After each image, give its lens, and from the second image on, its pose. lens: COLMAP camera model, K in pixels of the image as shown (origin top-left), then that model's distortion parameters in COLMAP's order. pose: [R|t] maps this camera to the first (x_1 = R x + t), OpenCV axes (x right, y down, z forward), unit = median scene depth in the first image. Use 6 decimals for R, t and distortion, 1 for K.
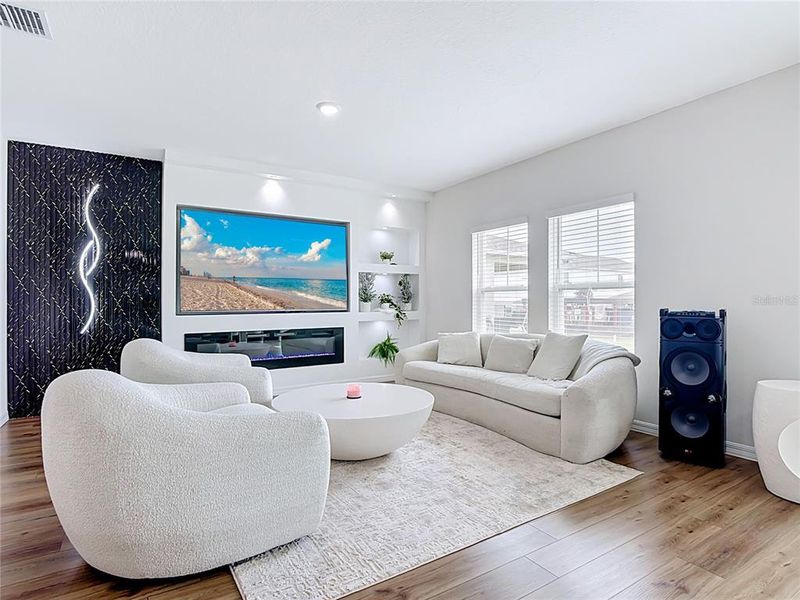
lens RADIAL K [[432.6, 0, 397.9], [0, 432.6, 299.3], [0, 0, 1]] dist [-0.003802, -0.013904]
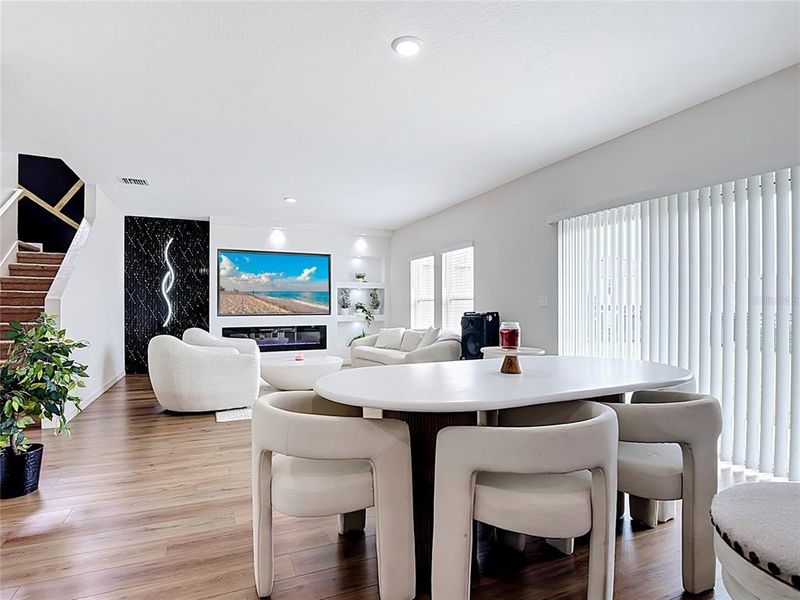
lens RADIAL K [[432.6, 0, 400.0], [0, 432.6, 306.8], [0, 0, 1]] dist [-0.003802, -0.013904]
pose [[0.991720, -0.000424, -0.128416, 0.345152], [0.000353, 1.000000, -0.000572, 0.003017], [0.128416, 0.000522, 0.991720, -0.481132]]
